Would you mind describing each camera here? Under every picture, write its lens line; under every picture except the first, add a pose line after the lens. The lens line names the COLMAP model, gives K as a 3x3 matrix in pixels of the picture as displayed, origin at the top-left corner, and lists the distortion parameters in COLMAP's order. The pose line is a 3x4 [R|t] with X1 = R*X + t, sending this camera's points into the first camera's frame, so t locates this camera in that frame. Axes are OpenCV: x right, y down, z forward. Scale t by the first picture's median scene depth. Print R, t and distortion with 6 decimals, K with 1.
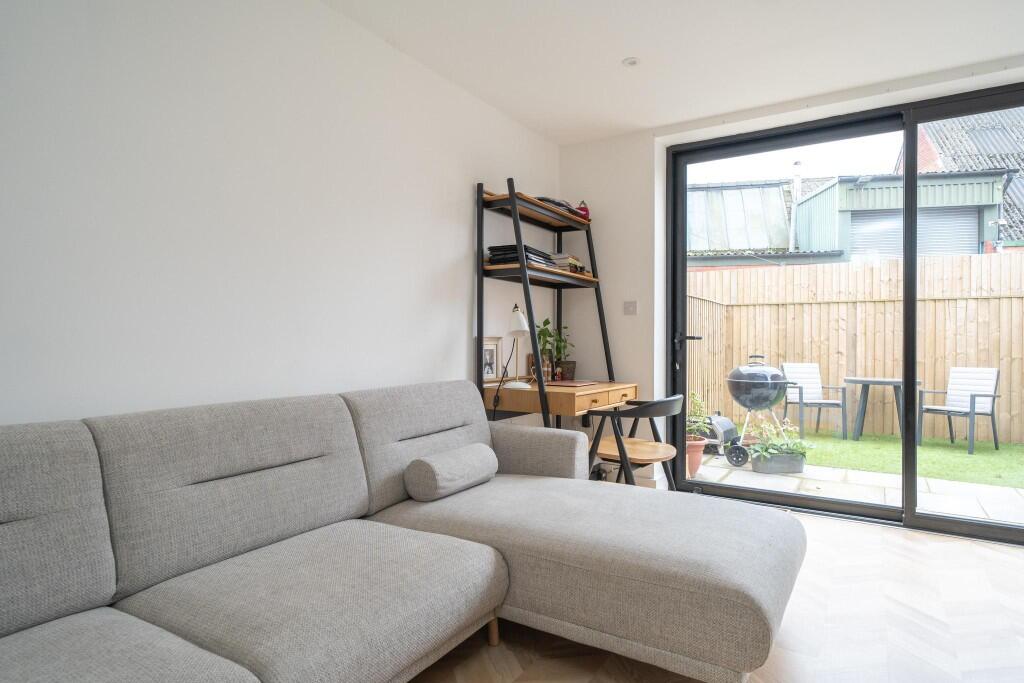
lens RADIAL K [[578.9, 0, 508.6], [0, 578.9, 340.7], [0, 0, 1]] dist [-0.001438, 0.001354]
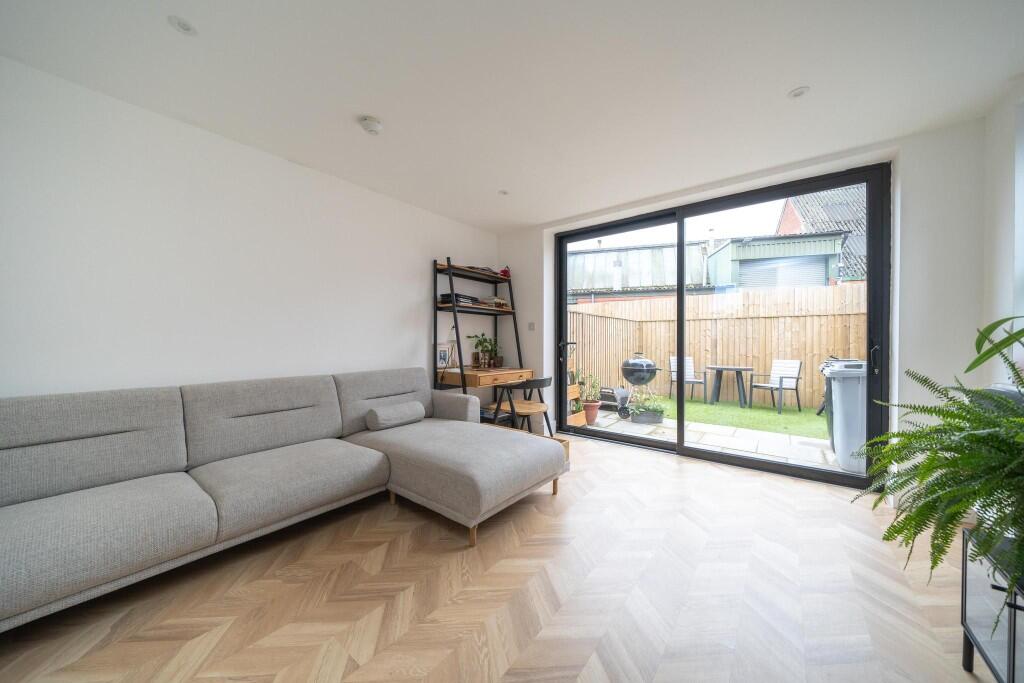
lens RADIAL K [[351.6, 0, 510.0], [0, 351.6, 341.6], [0, 0, 1]] dist [-0.006576, 0.000505]
pose [[0.994650, -0.002272, -0.103278, 0.271511], [0.002272, 0.999997, -0.000120, -0.011269], [0.103278, -0.000116, 0.994653, -0.072316]]
